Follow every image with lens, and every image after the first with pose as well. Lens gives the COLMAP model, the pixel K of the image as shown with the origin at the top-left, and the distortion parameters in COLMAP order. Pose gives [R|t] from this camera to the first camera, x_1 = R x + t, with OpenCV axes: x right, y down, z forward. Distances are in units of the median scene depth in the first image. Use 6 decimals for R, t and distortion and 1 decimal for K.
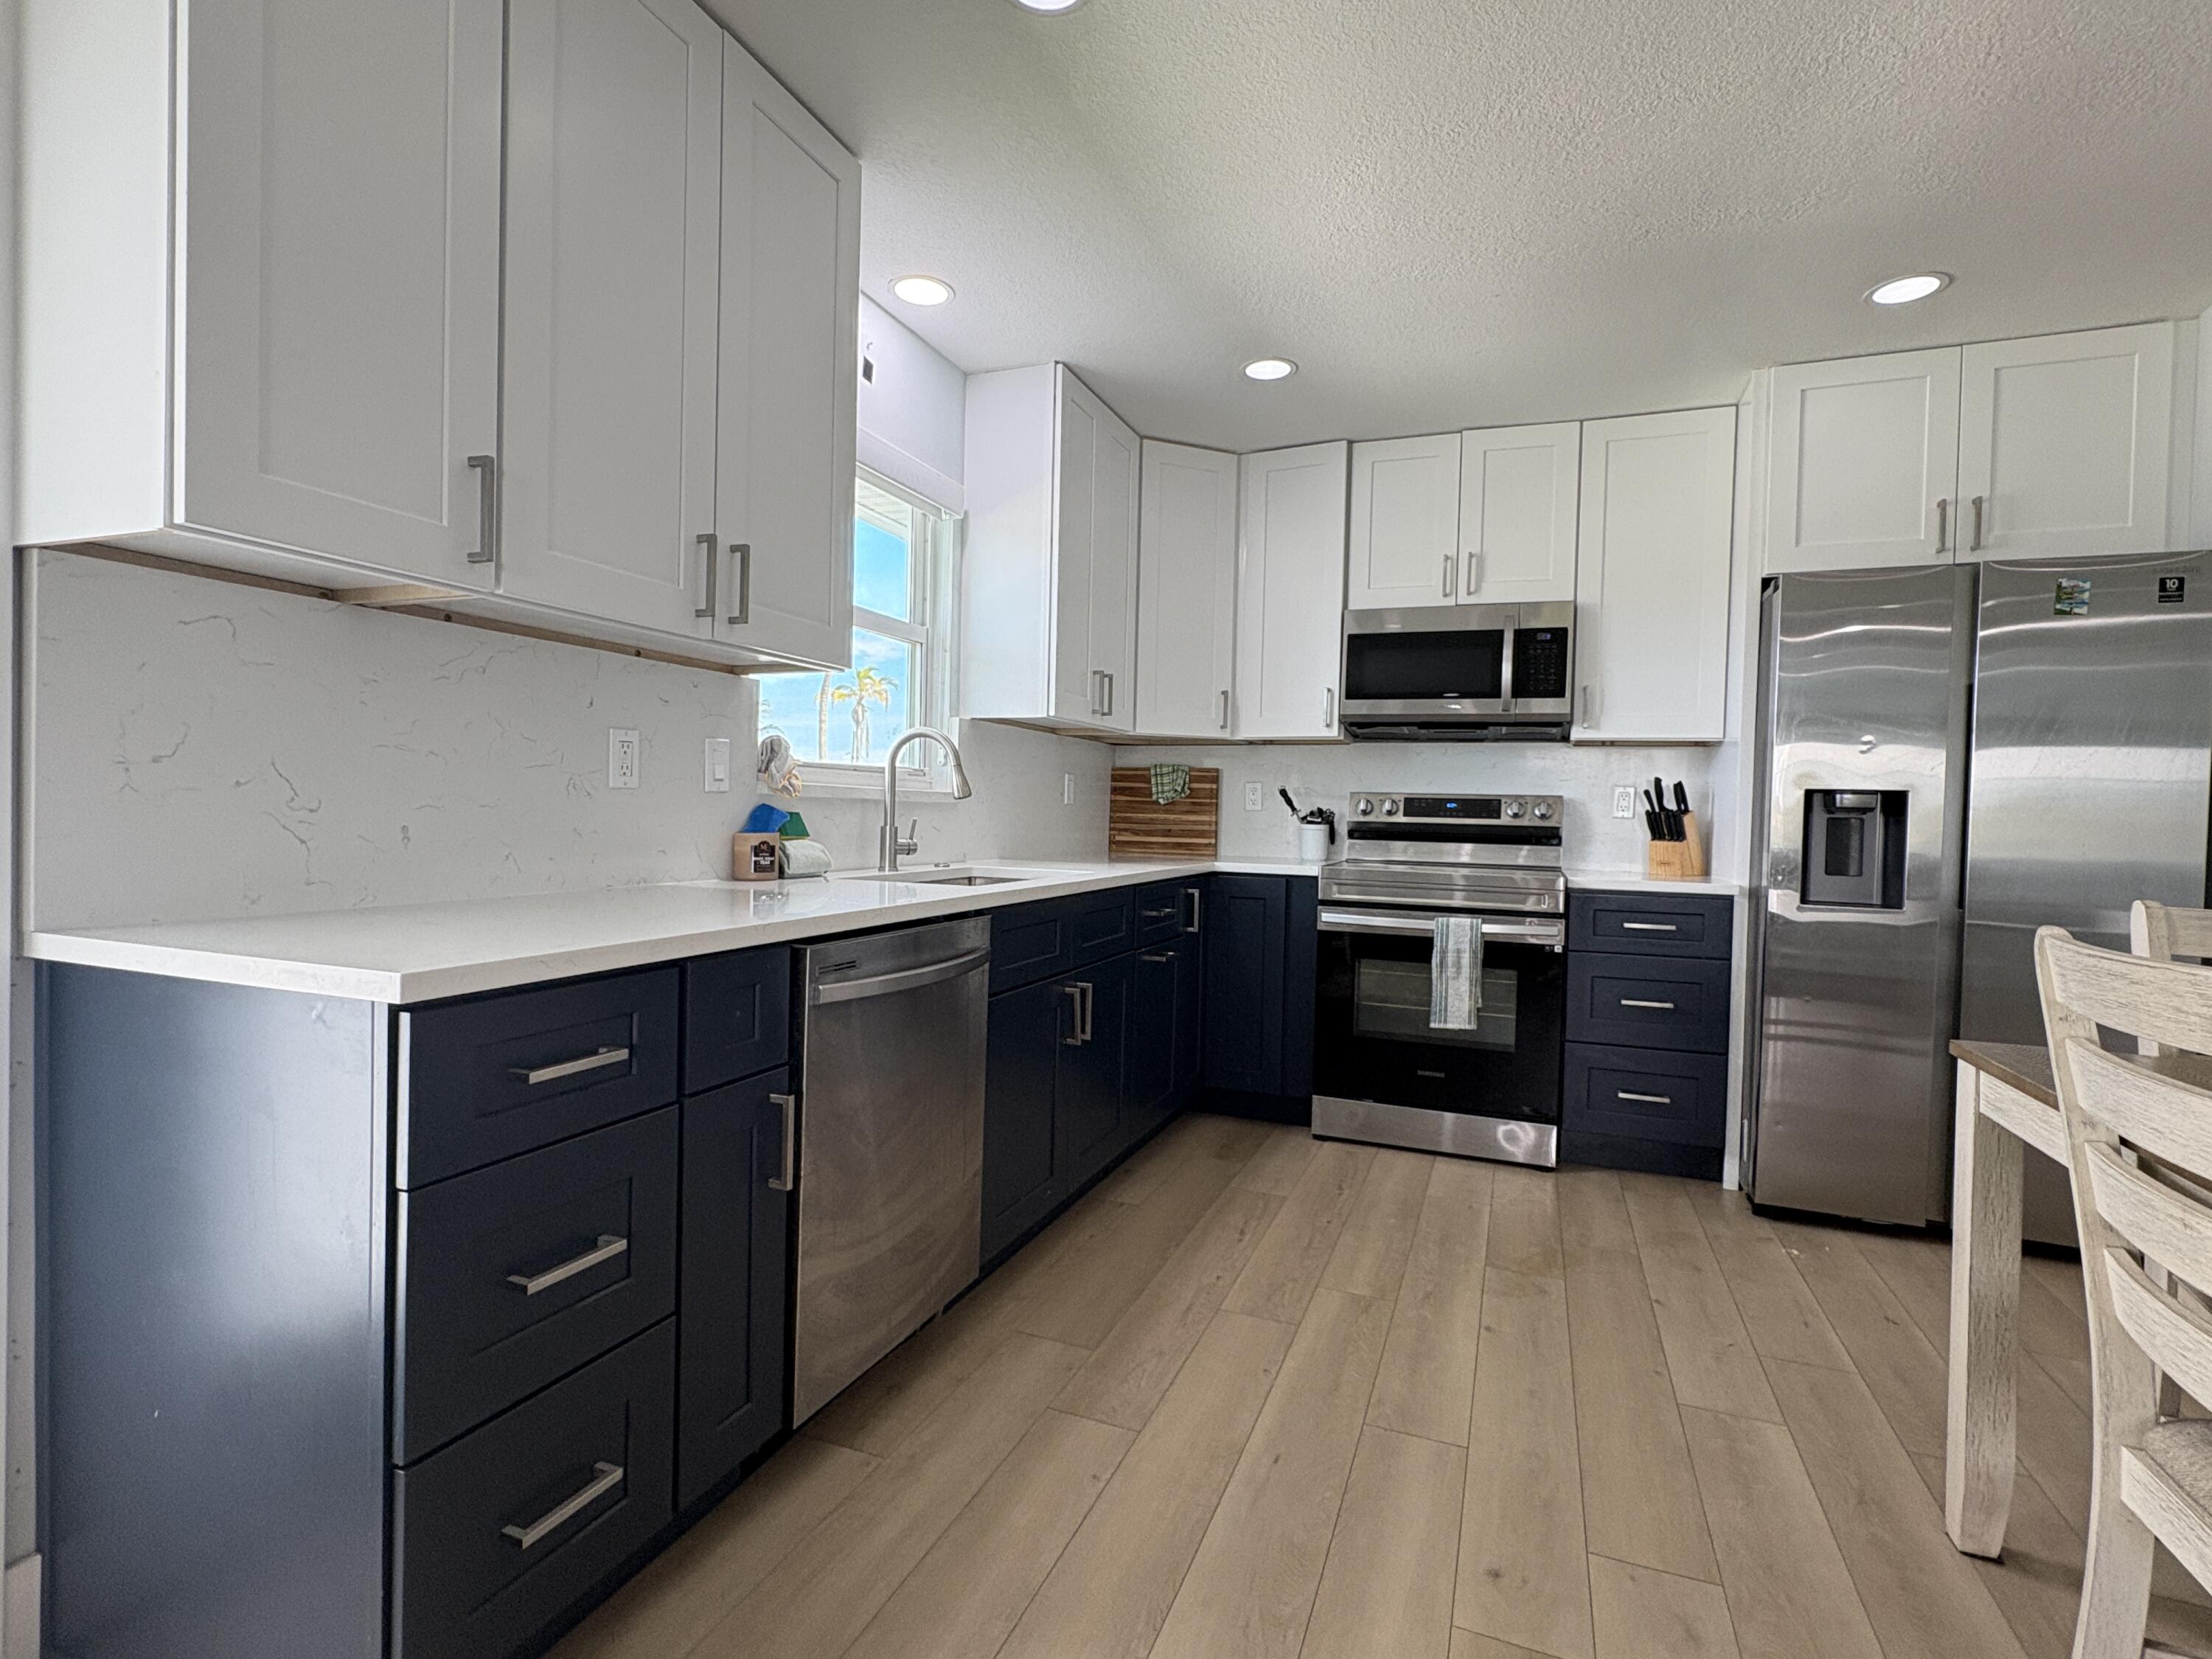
lens RADIAL K [[1076.2, 0, 1106.0], [0, 1076.2, 829.5], [0, 0, 1]] dist [0.001474, 0.001396]
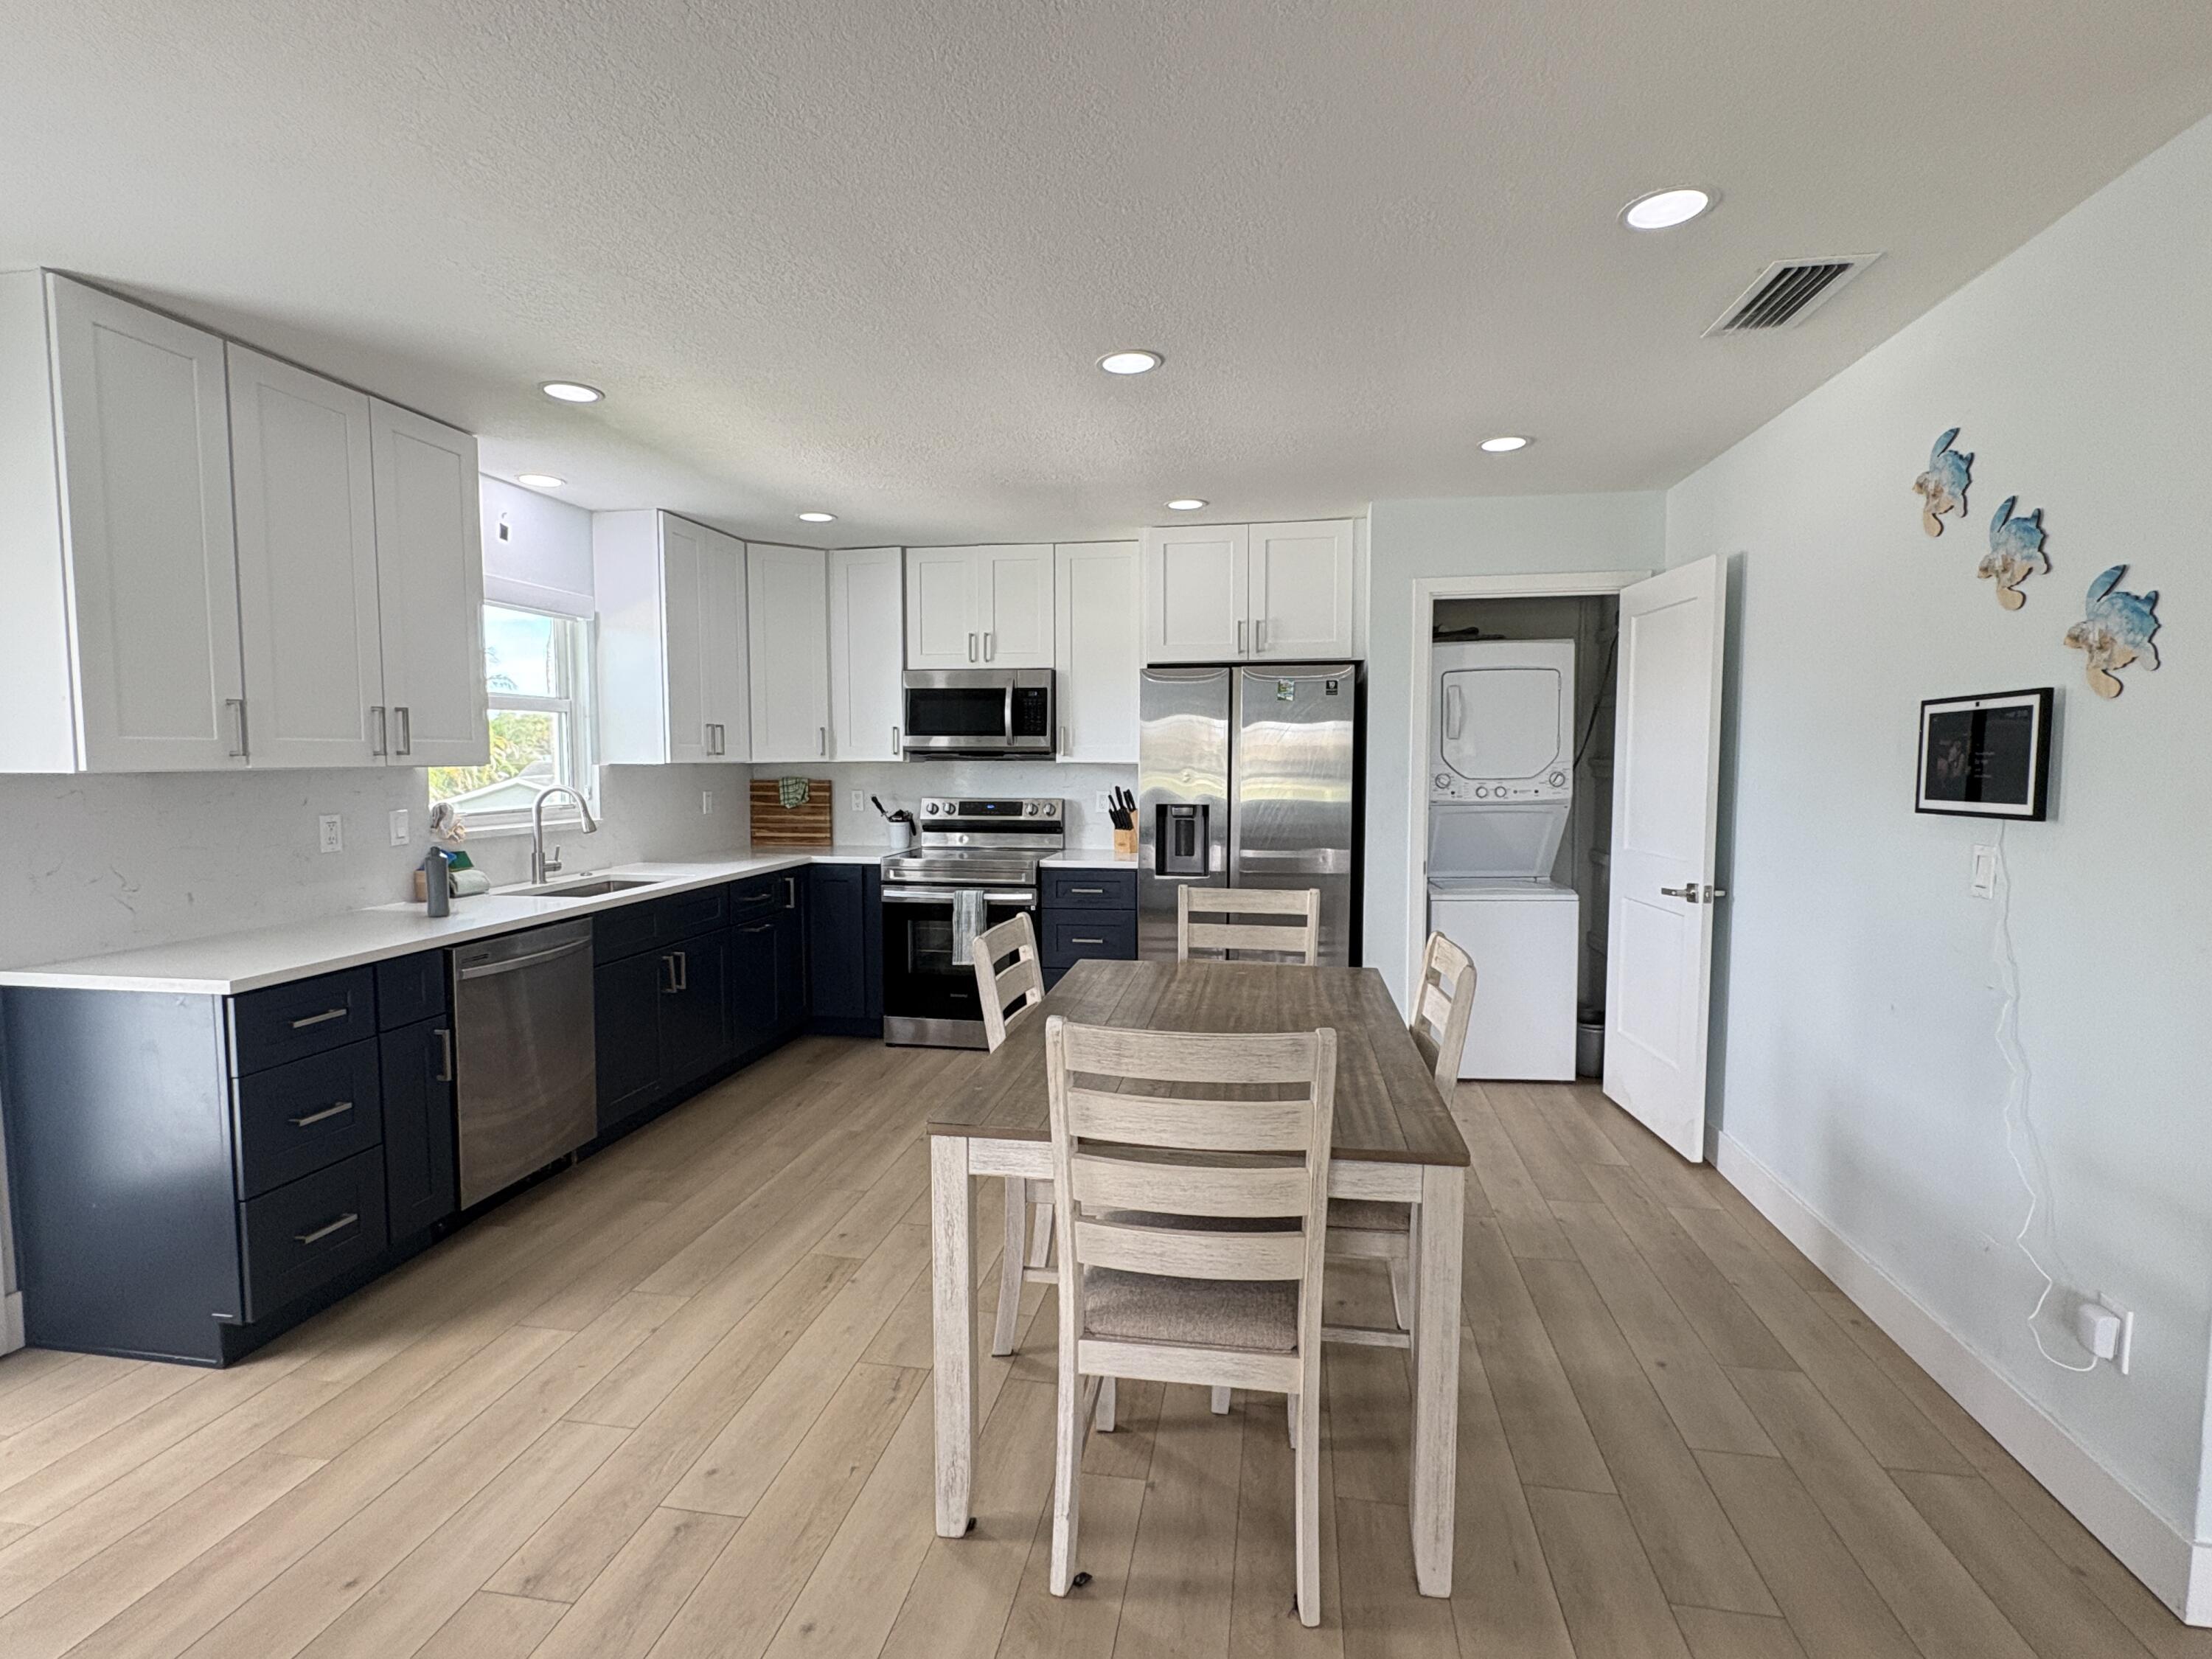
lens RADIAL K [[1076.2, 0, 1106.0], [0, 1076.2, 829.5], [0, 0, 1]] dist [0.001474, 0.001396]
pose [[0.978519, -0.038912, 0.202449, 0.217553], [0.027993, 0.998009, 0.056522, -0.081027], [-0.204246, -0.049640, 0.977660, -0.489586]]
